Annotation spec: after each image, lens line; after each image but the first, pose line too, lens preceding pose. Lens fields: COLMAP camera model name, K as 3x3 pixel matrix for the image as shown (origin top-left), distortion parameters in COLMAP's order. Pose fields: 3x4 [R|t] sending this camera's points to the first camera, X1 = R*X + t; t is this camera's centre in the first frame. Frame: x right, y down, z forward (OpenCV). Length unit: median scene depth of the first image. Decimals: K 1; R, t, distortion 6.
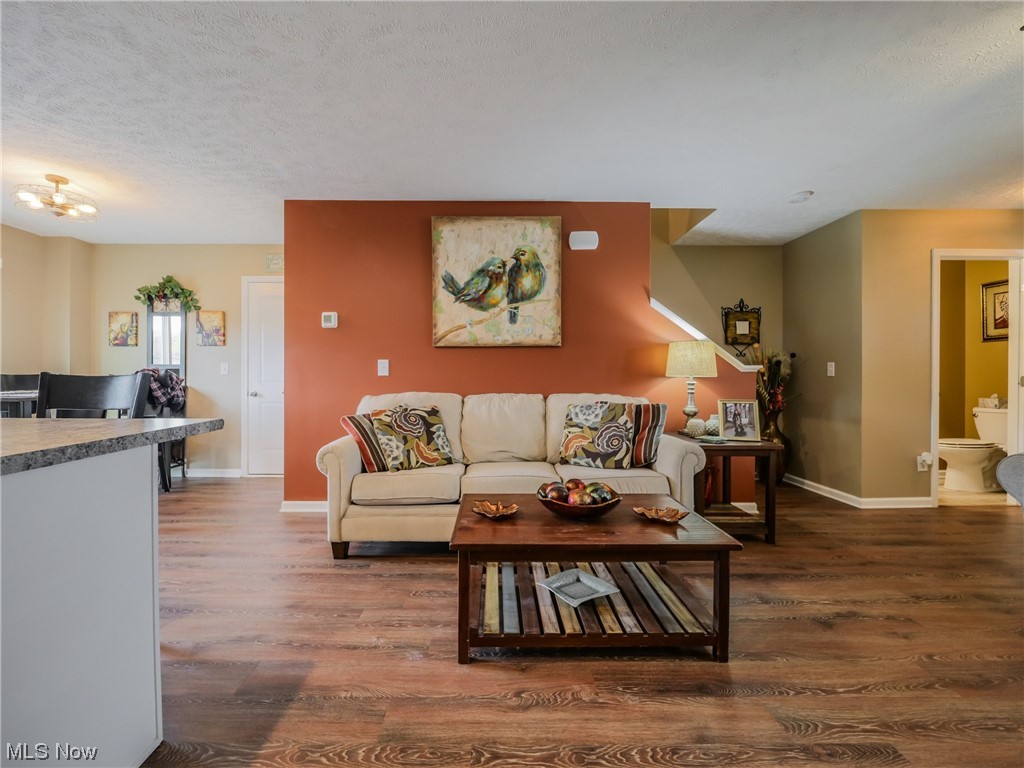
lens RADIAL K [[447.4, 0, 501.3], [0, 447.4, 380.6], [0, 0, 1]] dist [-0.003154, -0.000304]
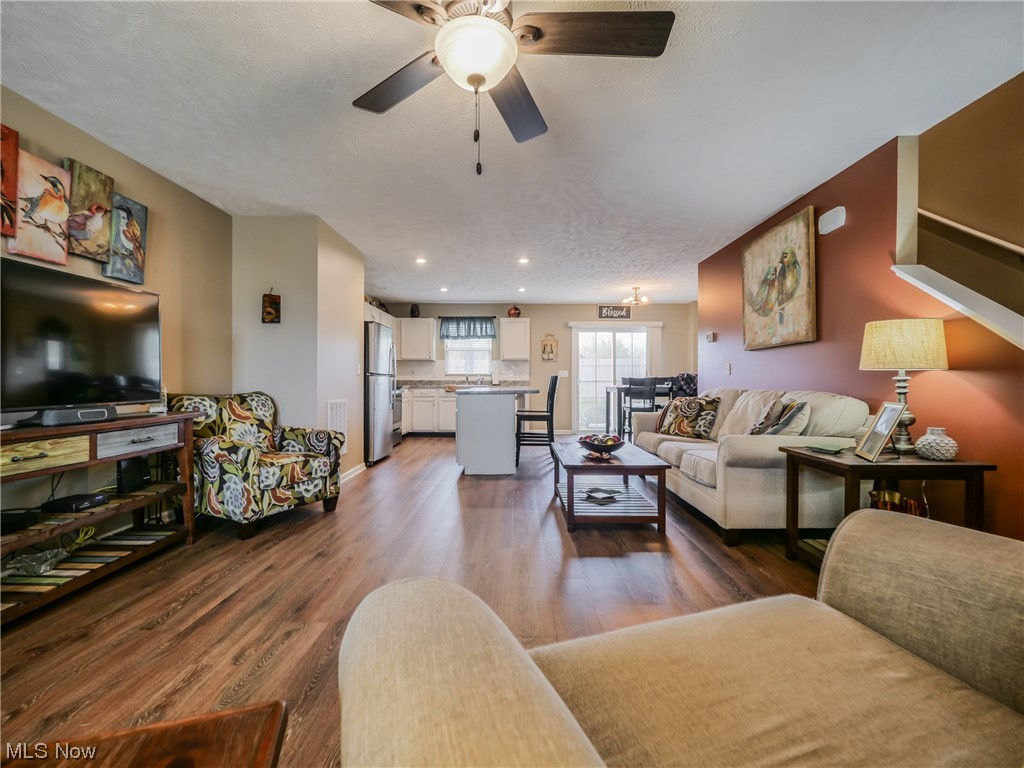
lens RADIAL K [[447.4, 0, 508.8], [0, 447.4, 385.5], [0, 0, 1]] dist [-0.003154, -0.000304]
pose [[-0.022375, 0.007892, -0.999718, 1.285513], [-0.006496, 0.999947, 0.008039, 0.015322], [0.999729, 0.006674, -0.022323, 0.447310]]
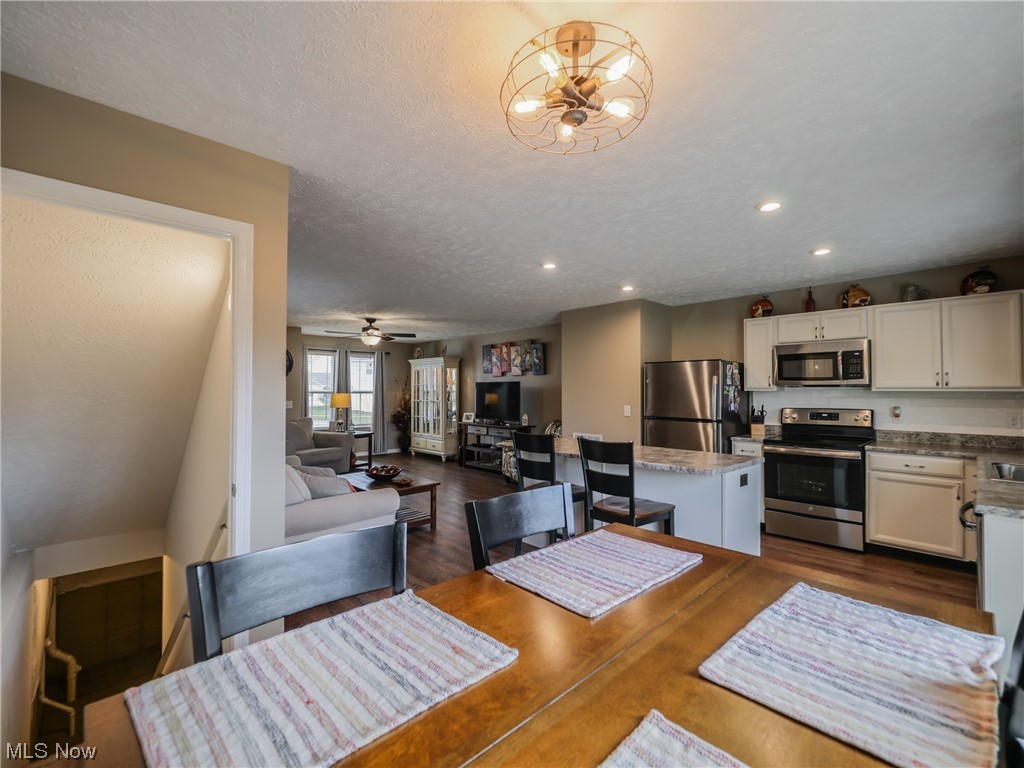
lens RADIAL K [[447.4, 0, 513.7], [0, 447.4, 382.4], [0, 0, 1]] dist [-0.003154, -0.000304]
pose [[-0.685944, 0.009253, 0.727595, -1.342445], [-0.003215, 0.999871, -0.015747, -0.112436], [-0.727647, -0.013140, -0.685826, 1.402050]]
